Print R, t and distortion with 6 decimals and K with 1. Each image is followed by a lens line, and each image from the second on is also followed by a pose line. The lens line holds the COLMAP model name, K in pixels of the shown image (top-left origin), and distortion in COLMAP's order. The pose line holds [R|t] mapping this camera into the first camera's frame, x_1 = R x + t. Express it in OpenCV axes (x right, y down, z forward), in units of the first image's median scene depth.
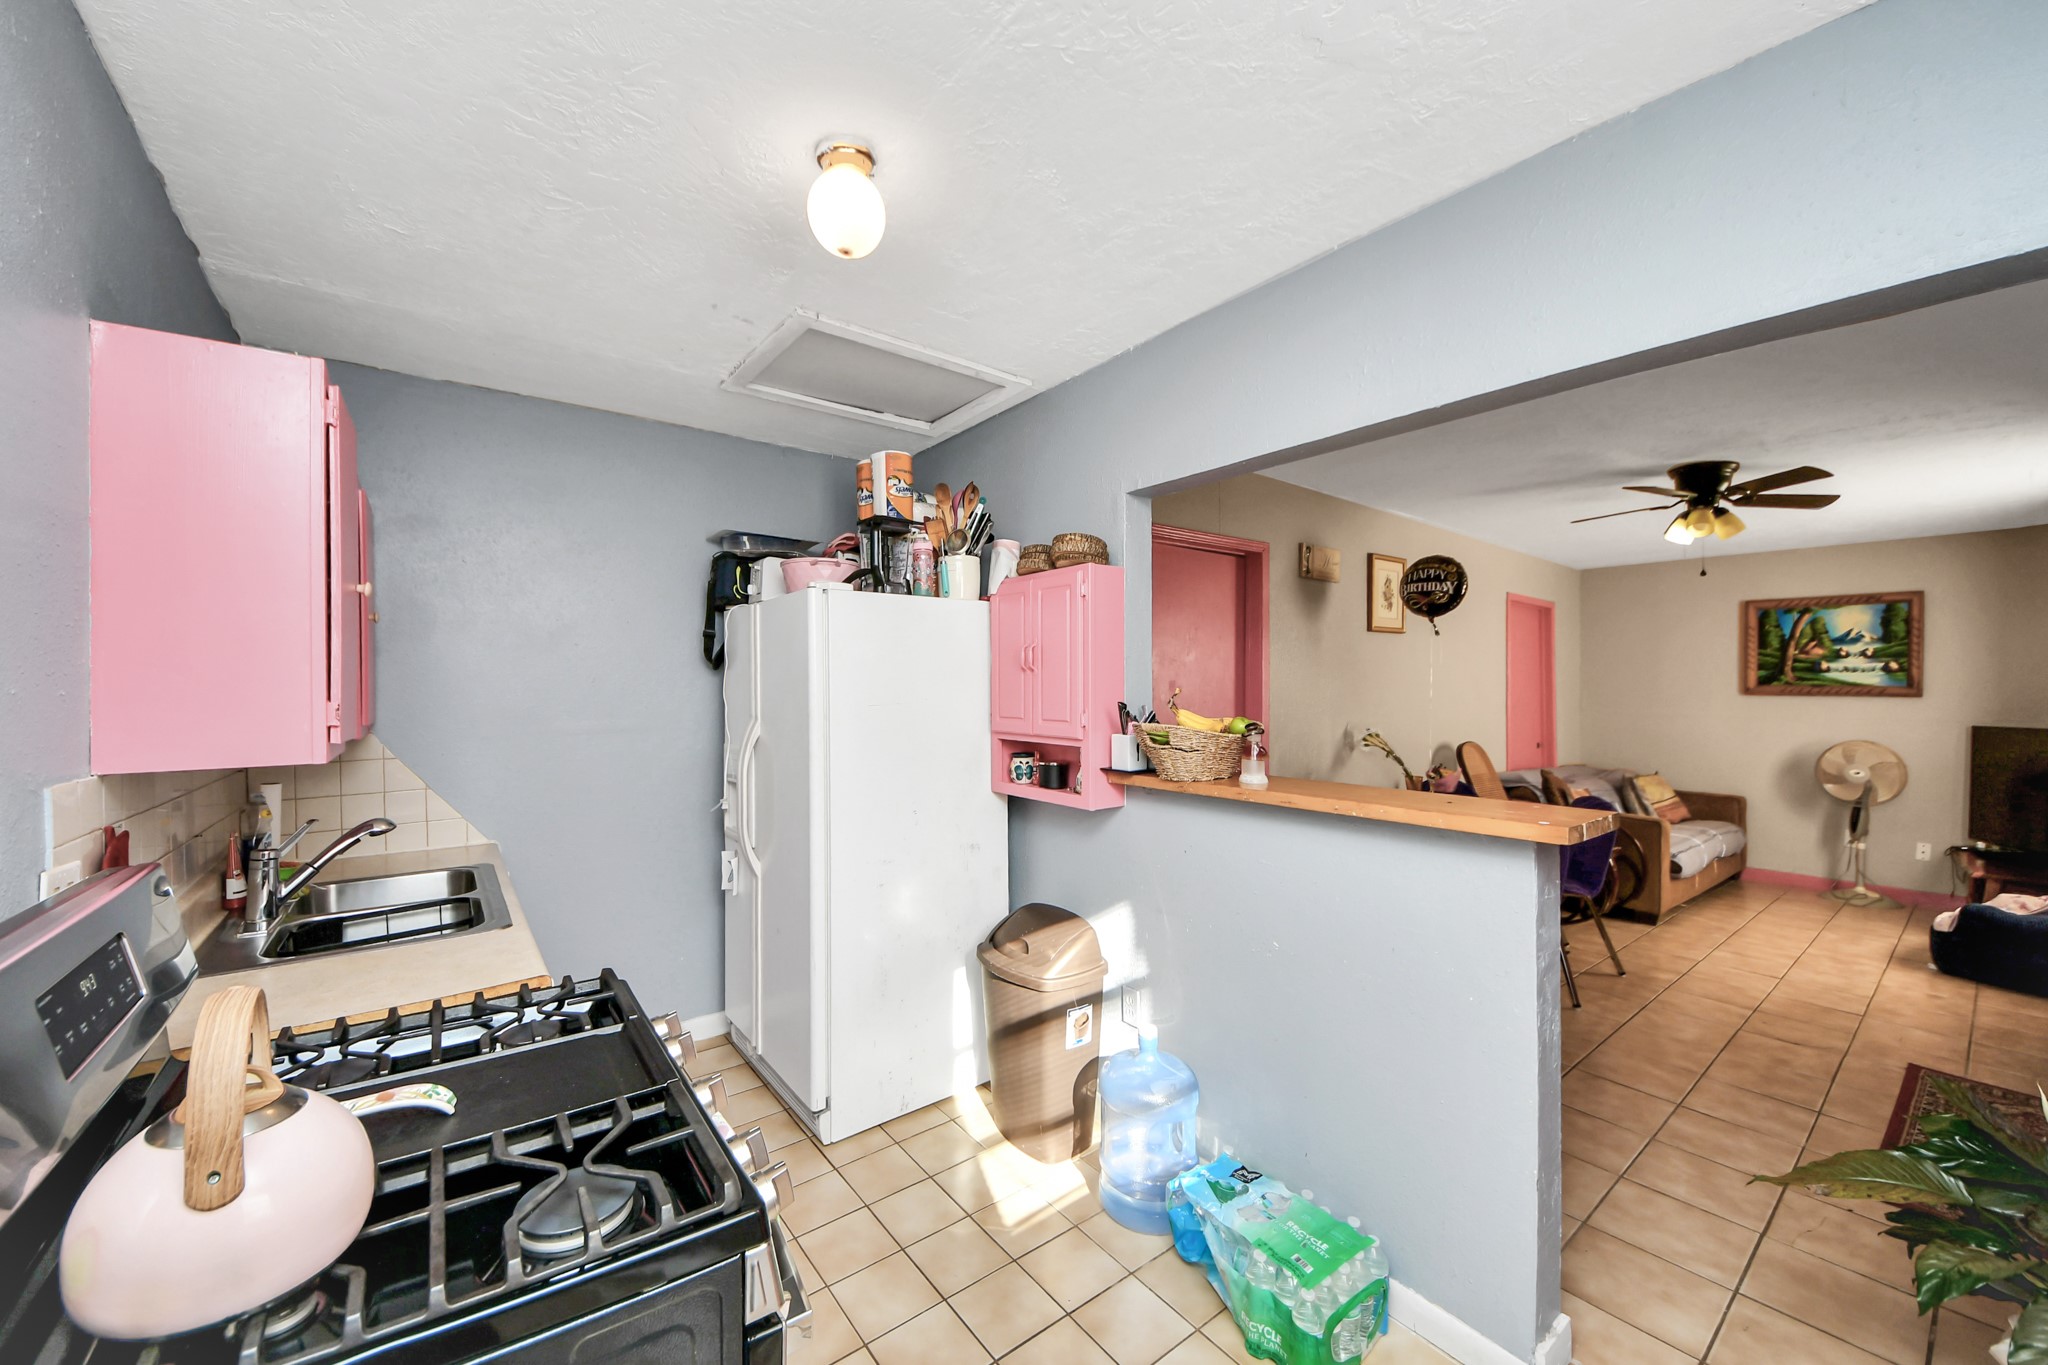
lens RADIAL K [[781.3, 0, 1031.8], [0, 781.3, 689.2], [0, 0, 1]] dist [0.002030, -0.006685]
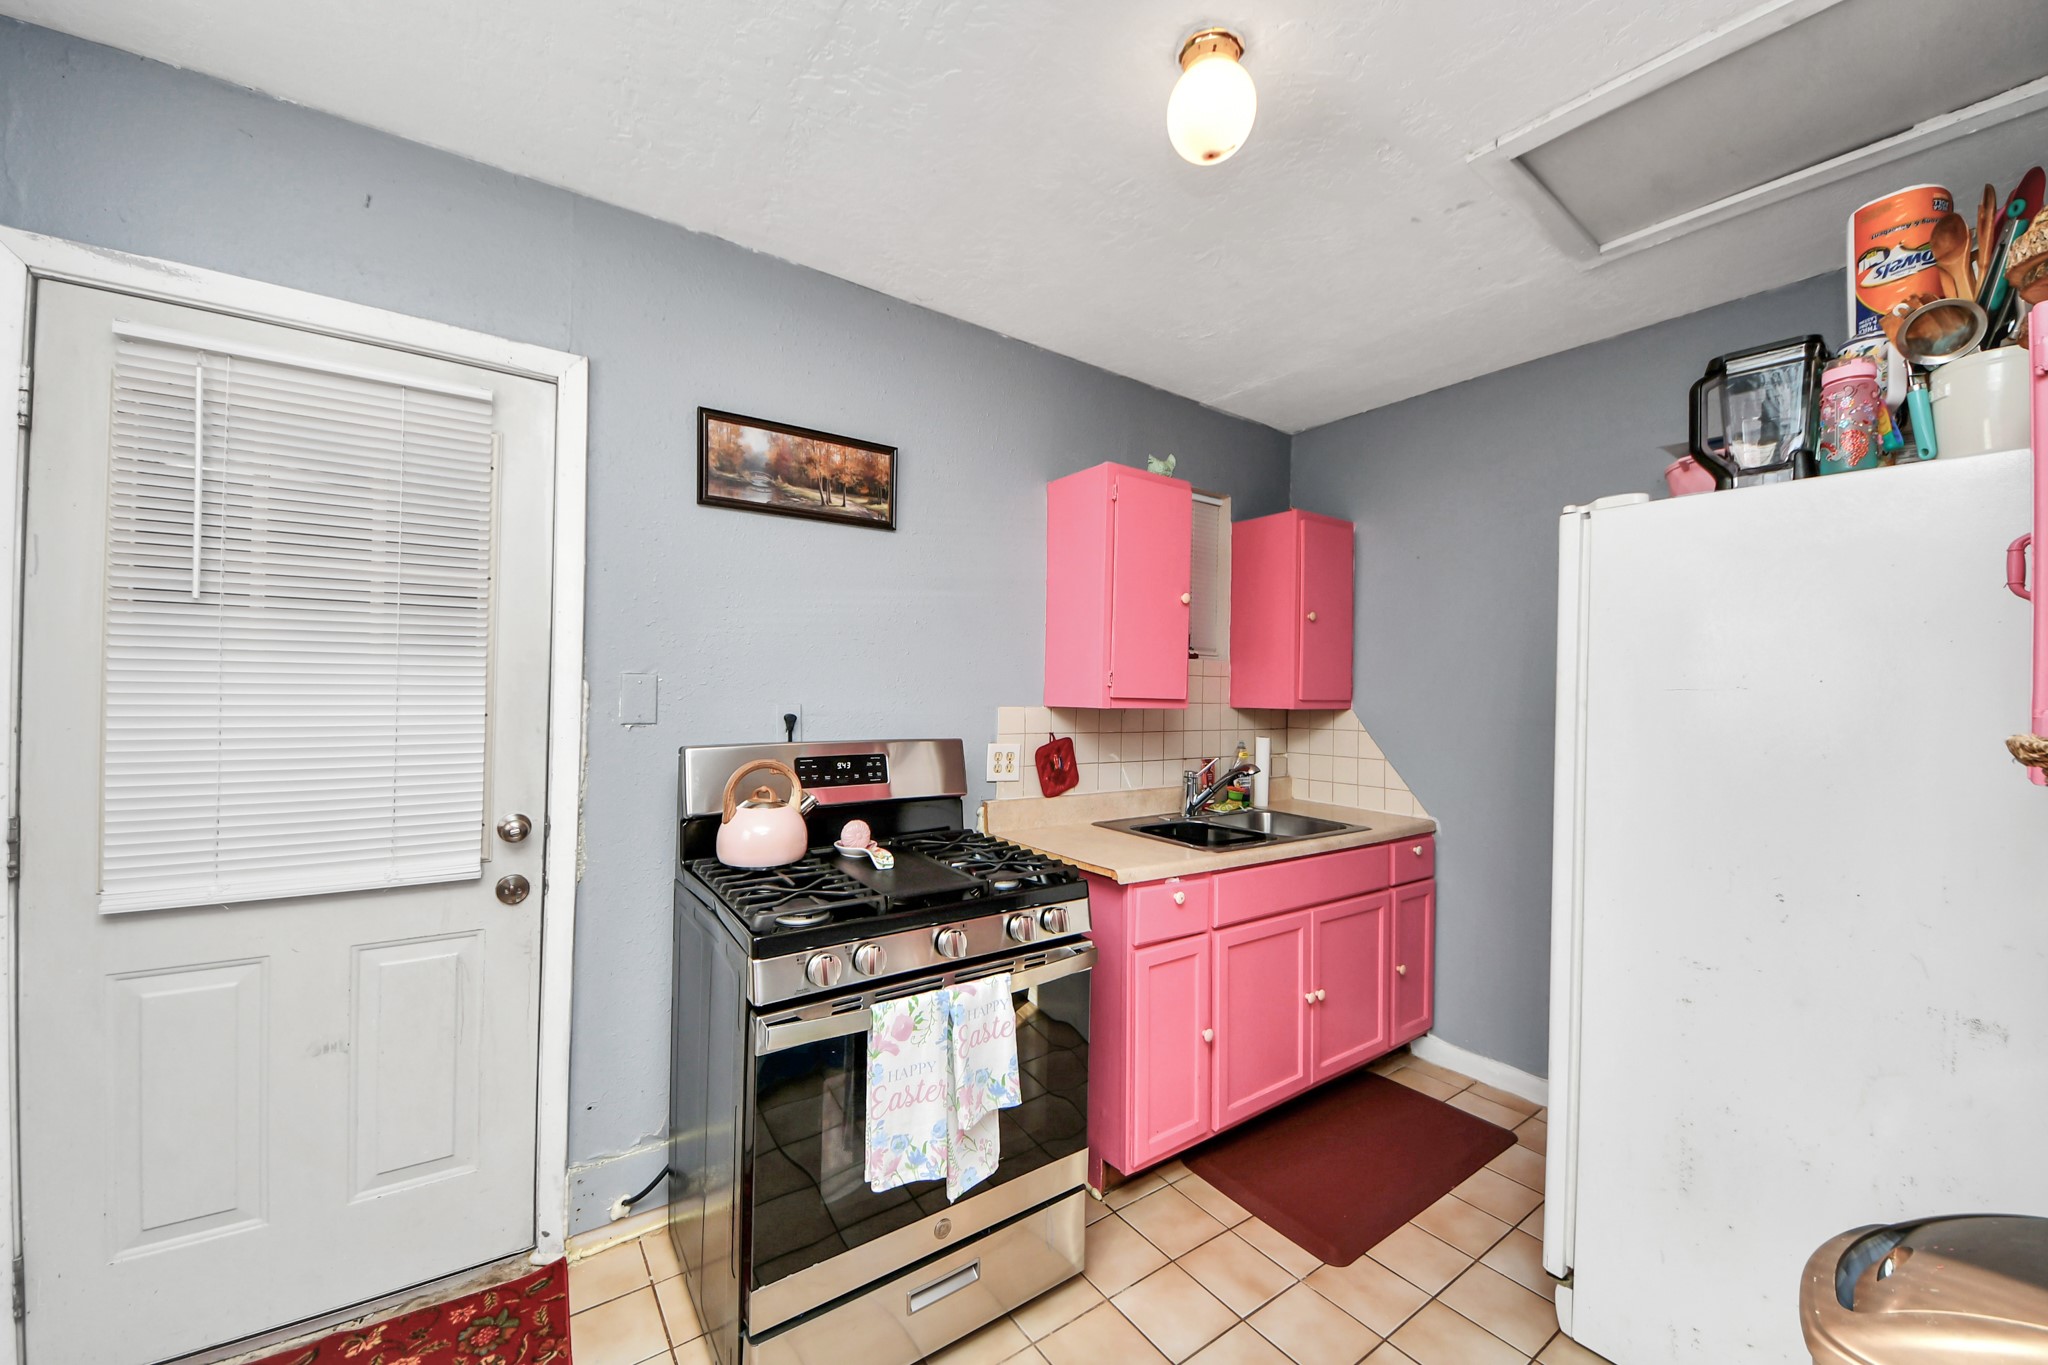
lens RADIAL K [[723.1, 0, 1014.3], [0, 723.1, 684.3], [0, 0, 1]] dist [0.001177, -0.005722]
pose [[-0.064208, 0.000365, -0.997936, 0.360188], [-0.015538, 0.999878, 0.001366, 0.025010], [0.997816, 0.015593, -0.064195, 0.514794]]
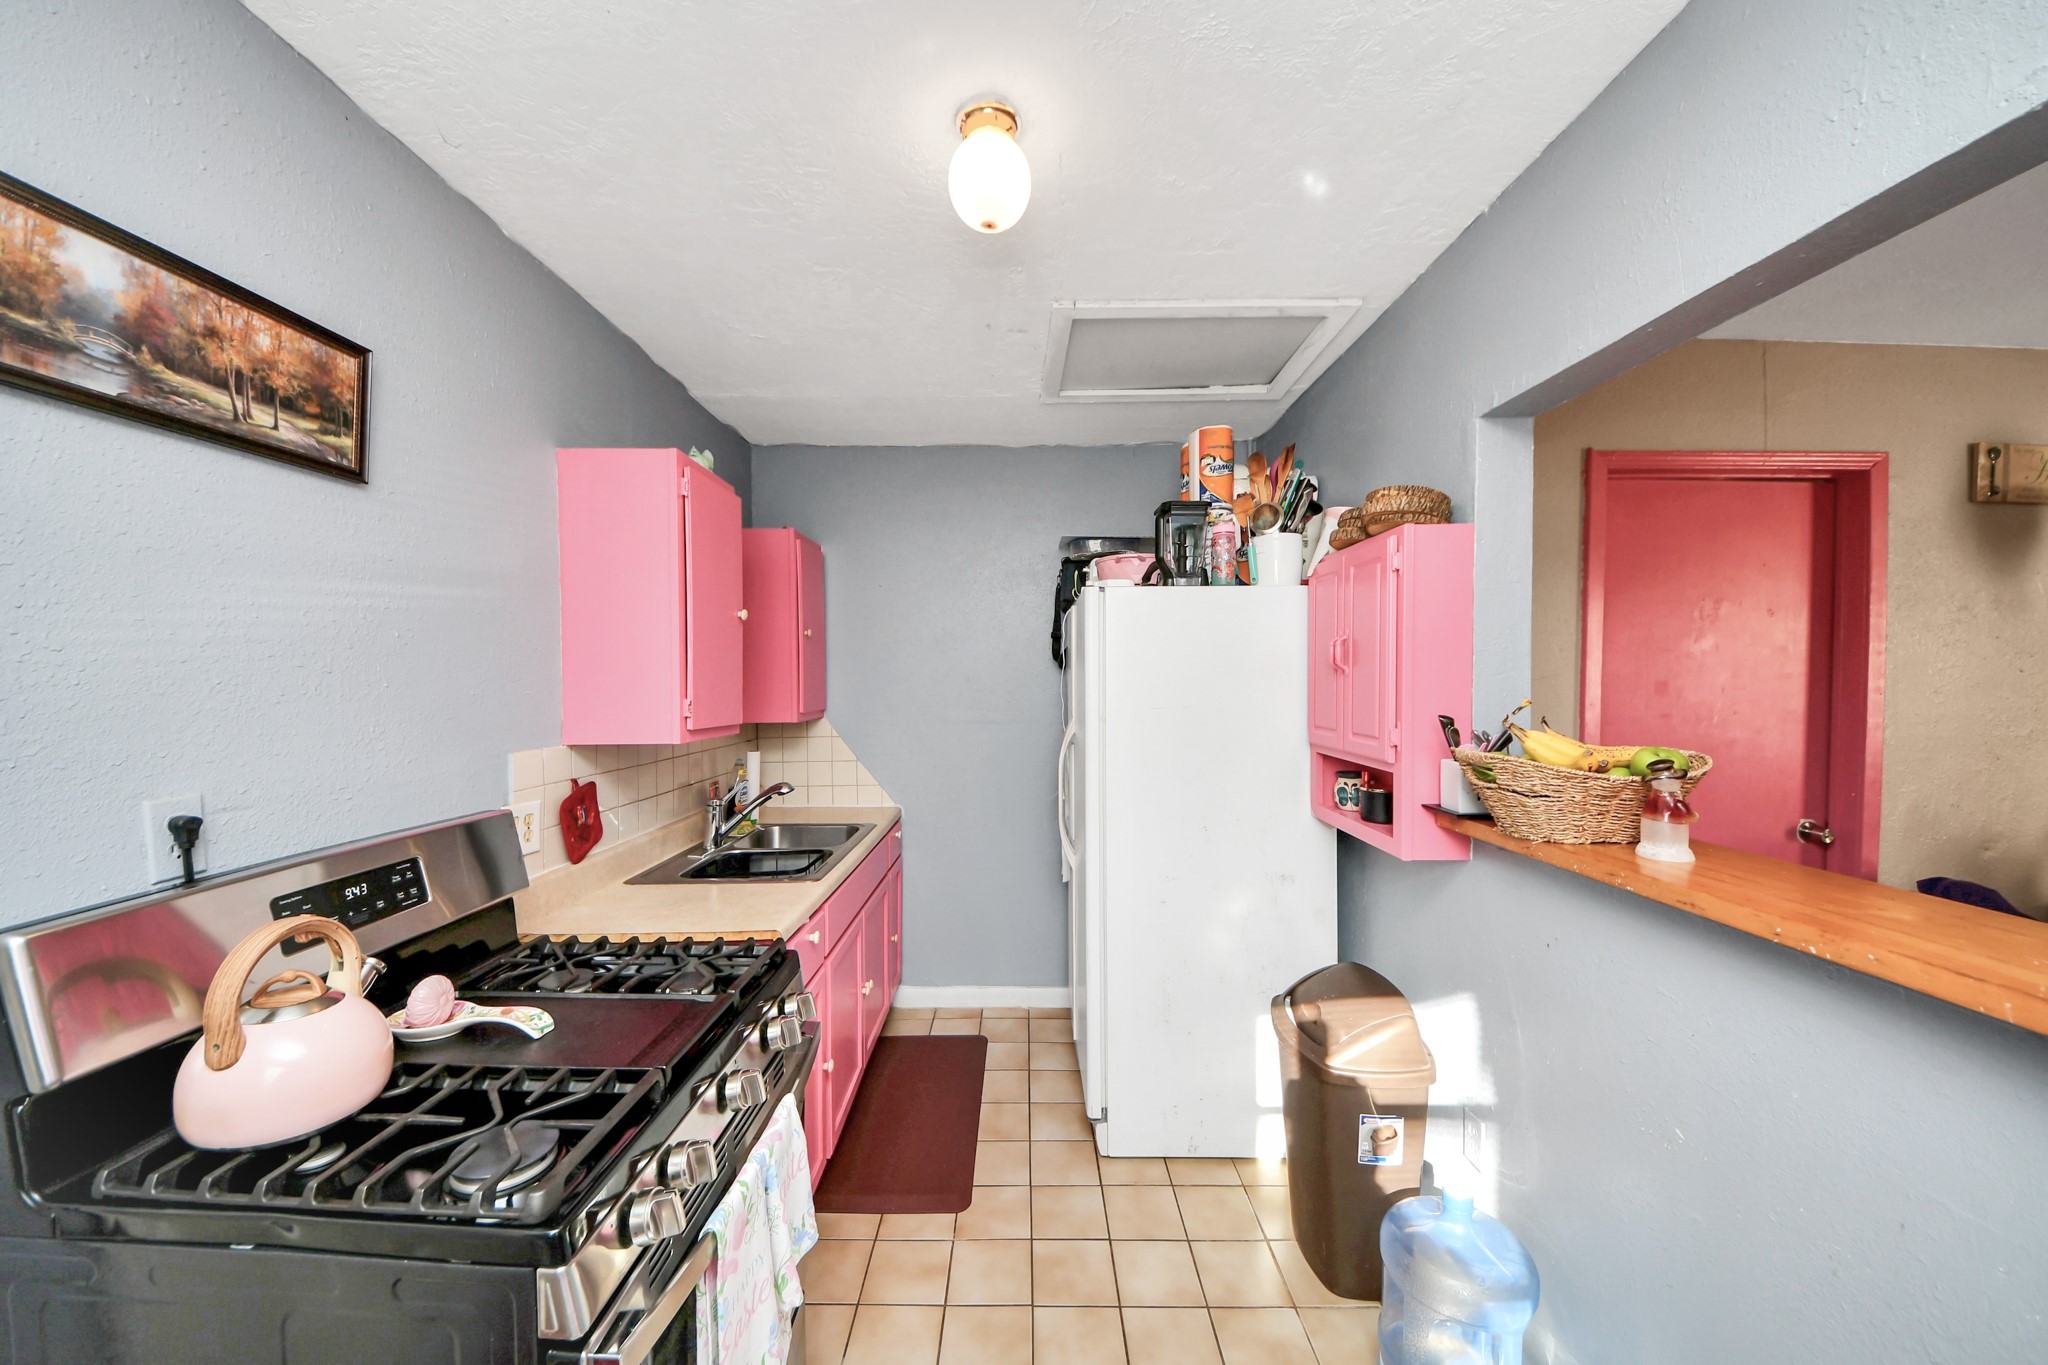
lens RADIAL K [[739.6, 0, 1011.7], [0, 739.6, 690.8], [0, 0, 1]] dist [0.000062, -0.008311]
pose [[0.769150, 0.015371, -0.638883, 0.219560], [-0.004127, 0.999809, 0.019087, -0.015652], [0.639055, -0.012044, 0.769067, 0.211073]]
